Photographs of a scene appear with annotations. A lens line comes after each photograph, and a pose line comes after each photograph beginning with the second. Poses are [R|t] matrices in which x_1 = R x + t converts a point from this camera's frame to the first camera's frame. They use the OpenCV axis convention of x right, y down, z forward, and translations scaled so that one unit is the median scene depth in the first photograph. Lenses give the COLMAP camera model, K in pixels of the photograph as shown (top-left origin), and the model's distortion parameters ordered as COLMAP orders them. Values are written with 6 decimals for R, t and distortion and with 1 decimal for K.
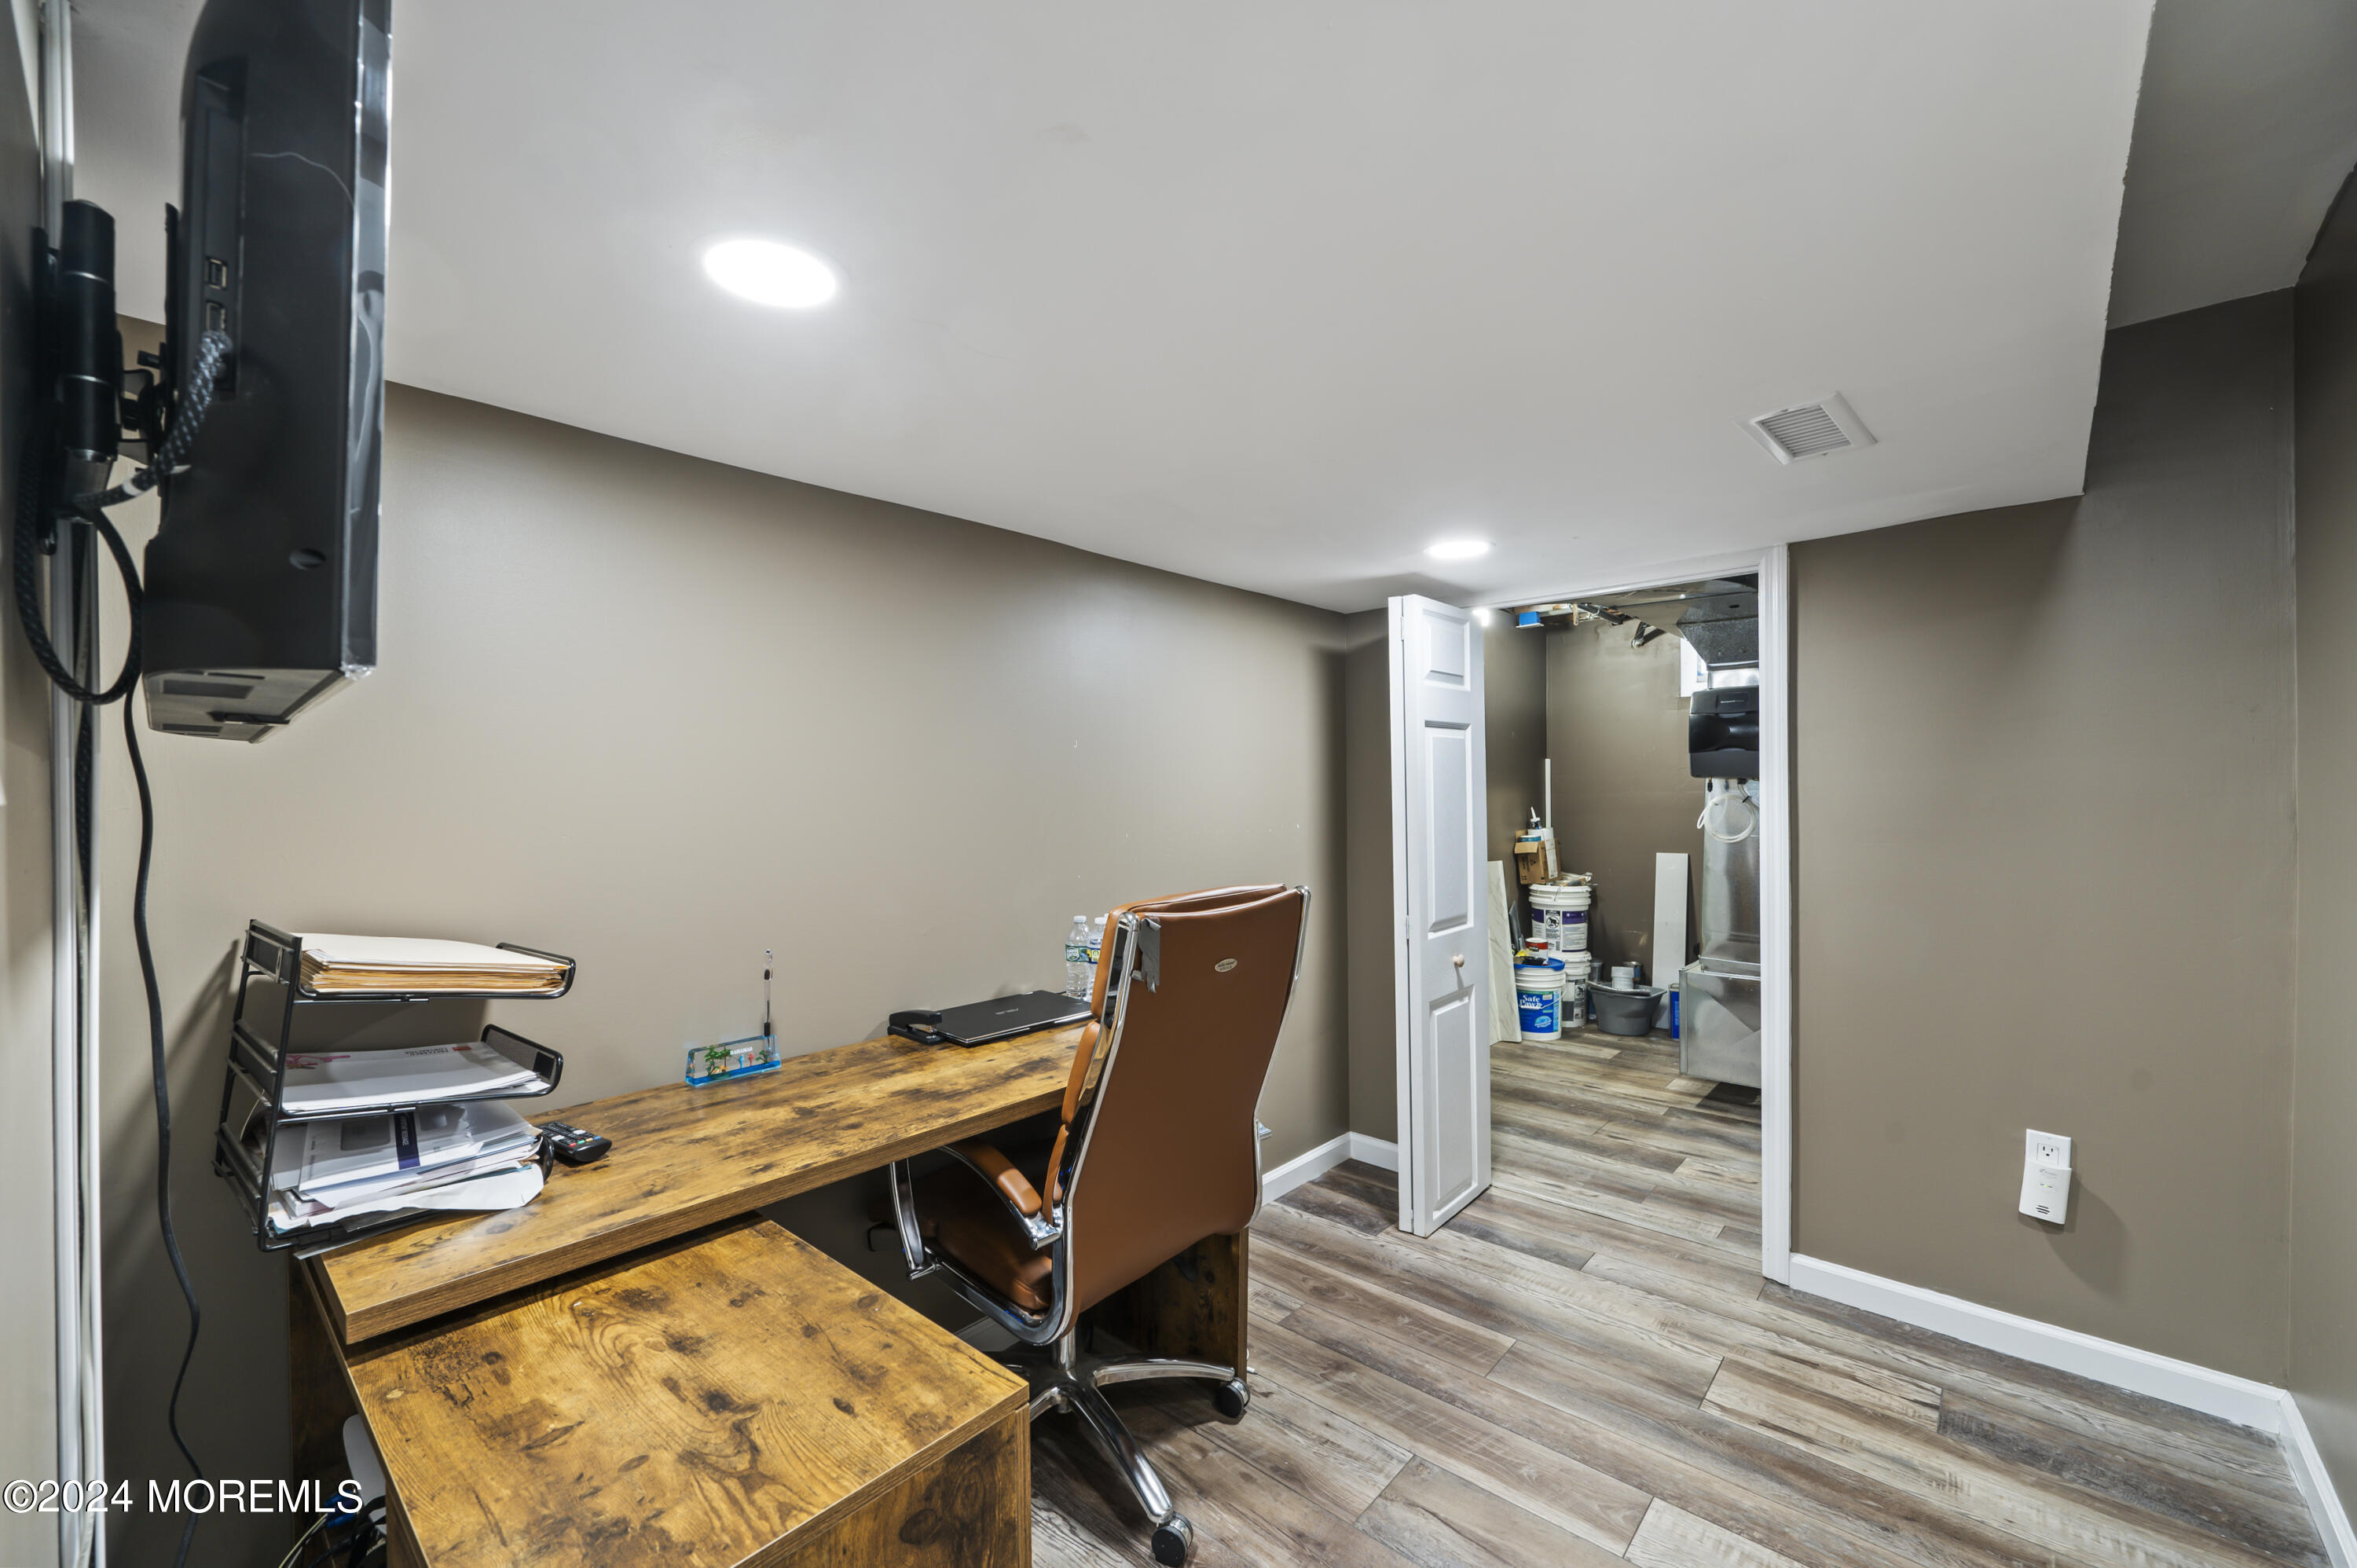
lens RADIAL K [[934.6, 0, 1191.6], [0, 934.6, 787.5], [0, 0, 1]] dist [0.000476, 0.000769]
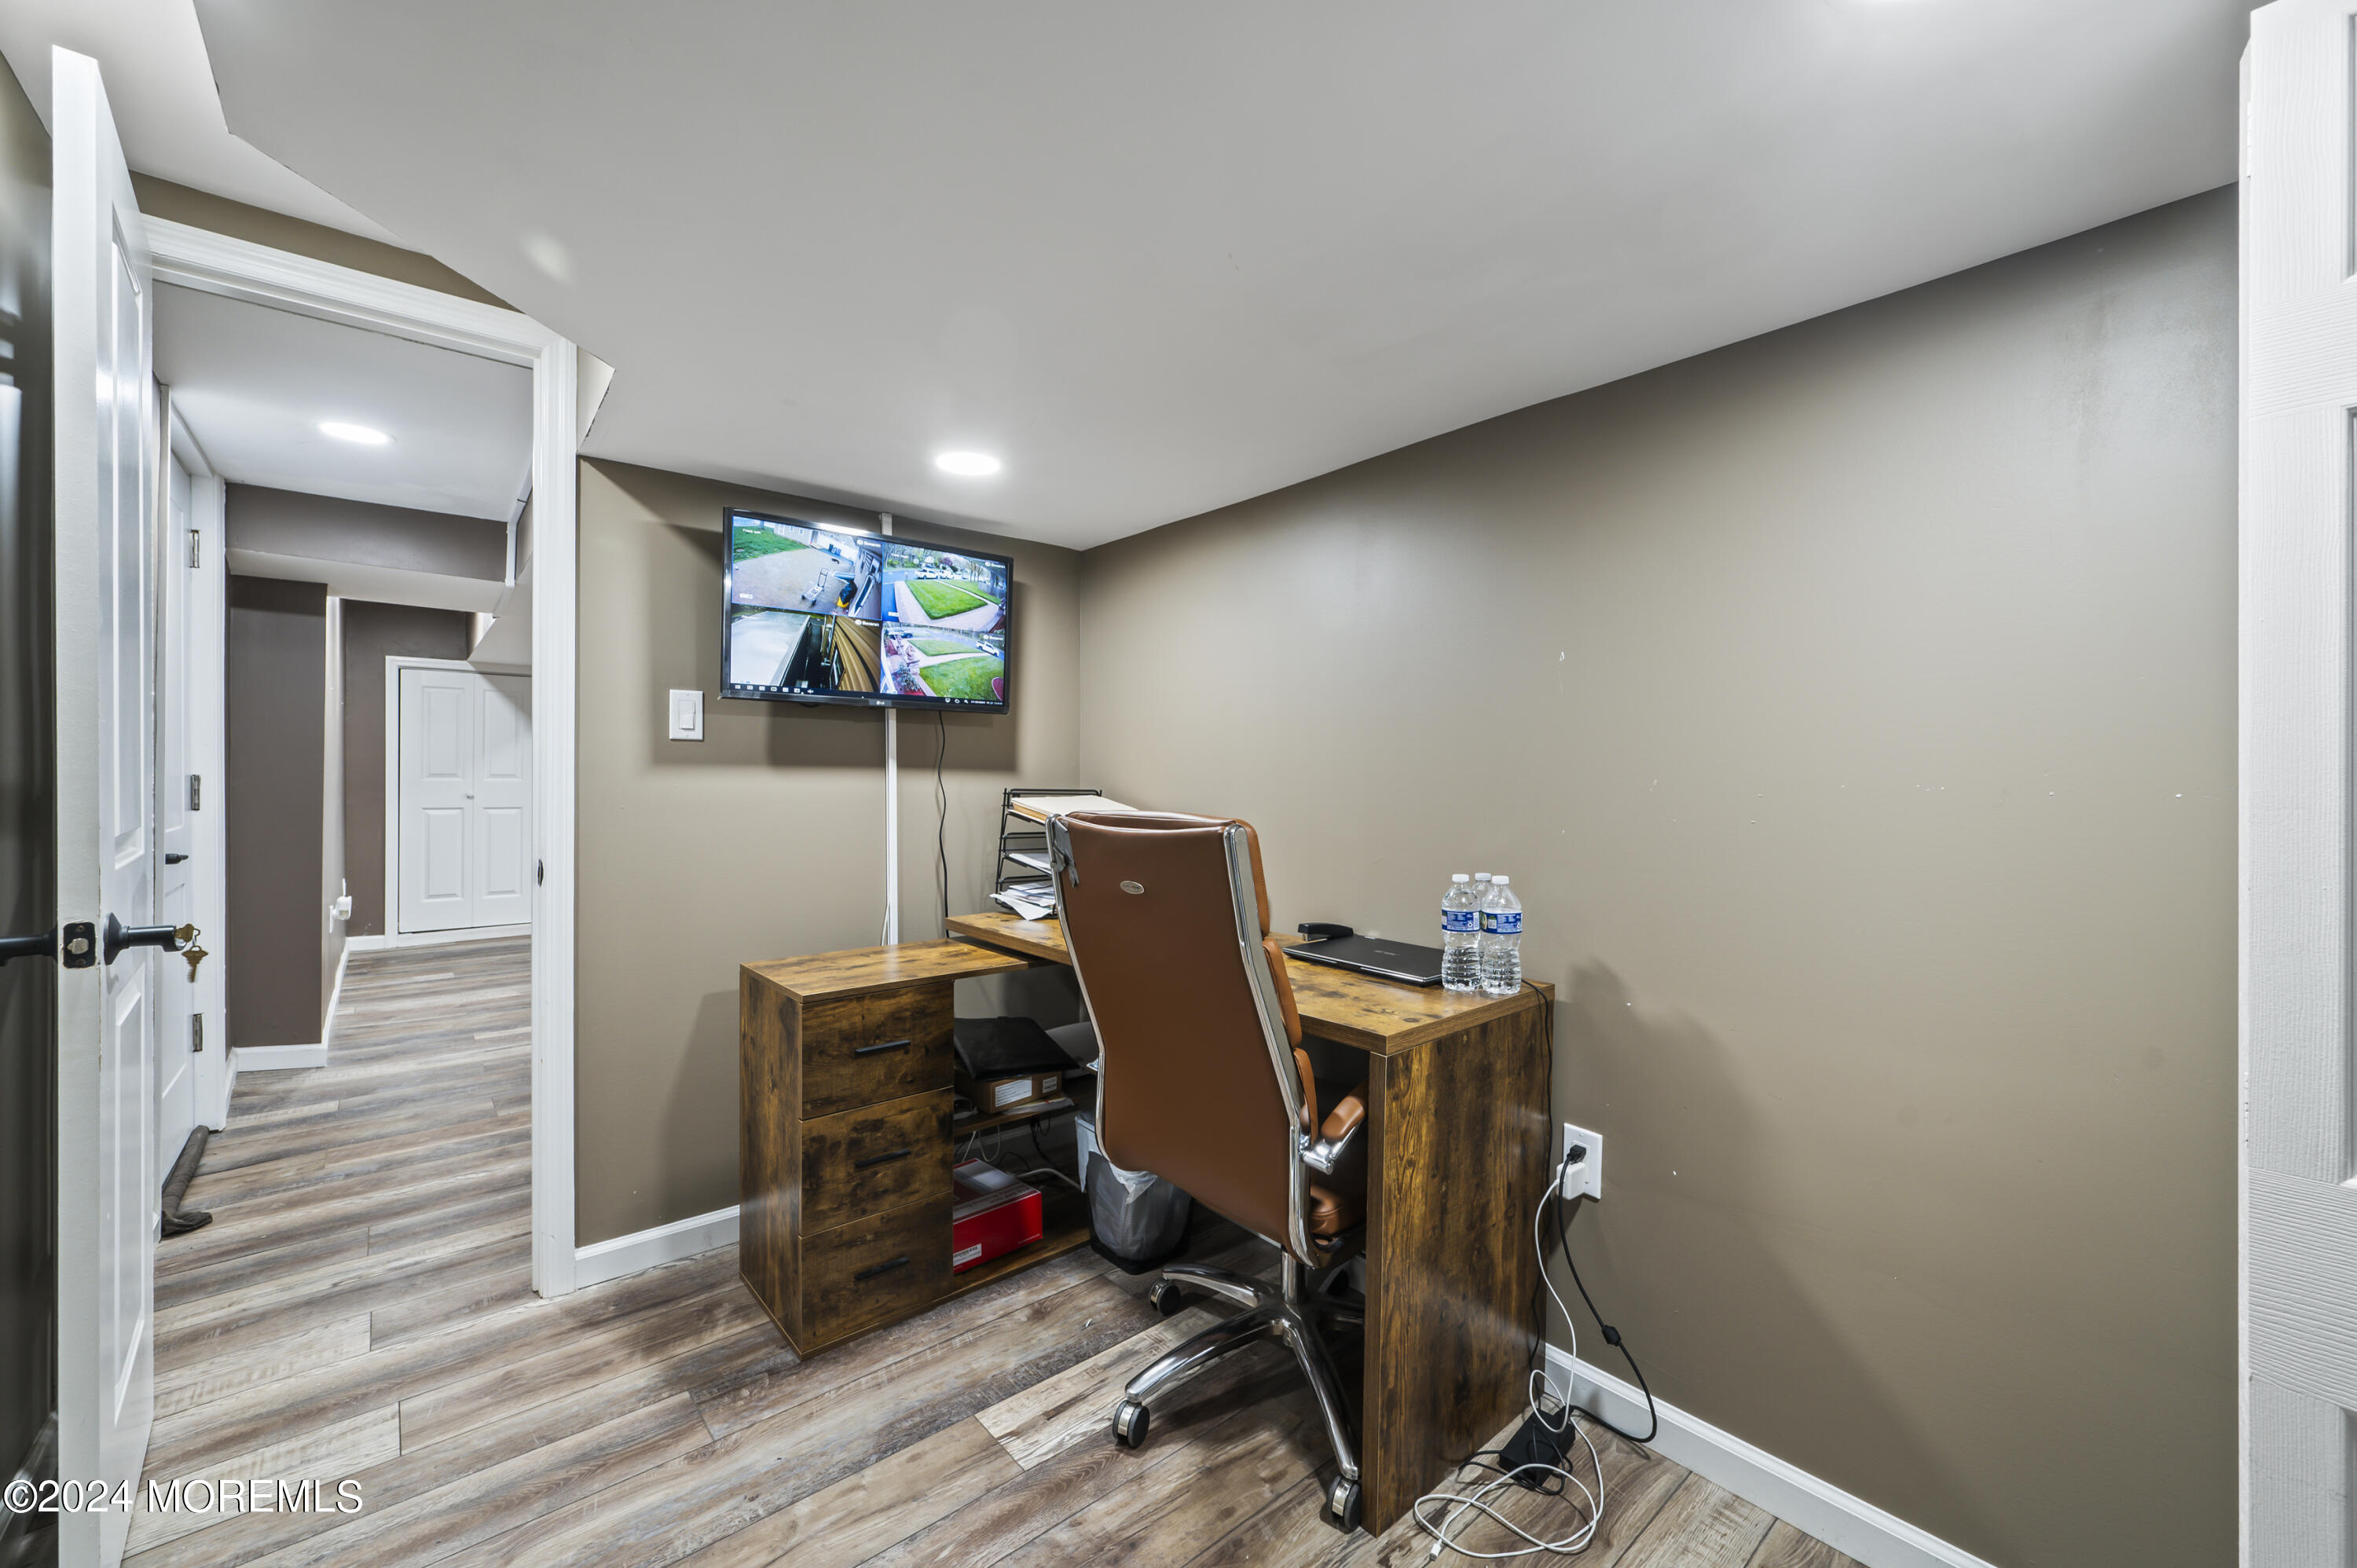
lens RADIAL K [[934.6, 0, 1190.6], [0, 934.6, 766.8], [0, 0, 1]] dist [0.000476, 0.000769]
pose [[-0.125008, 0.005371, -0.992141, 0.972714], [-0.014907, 0.999862, 0.007291, 0.051479], [0.992044, 0.015701, -0.124911, 1.137012]]
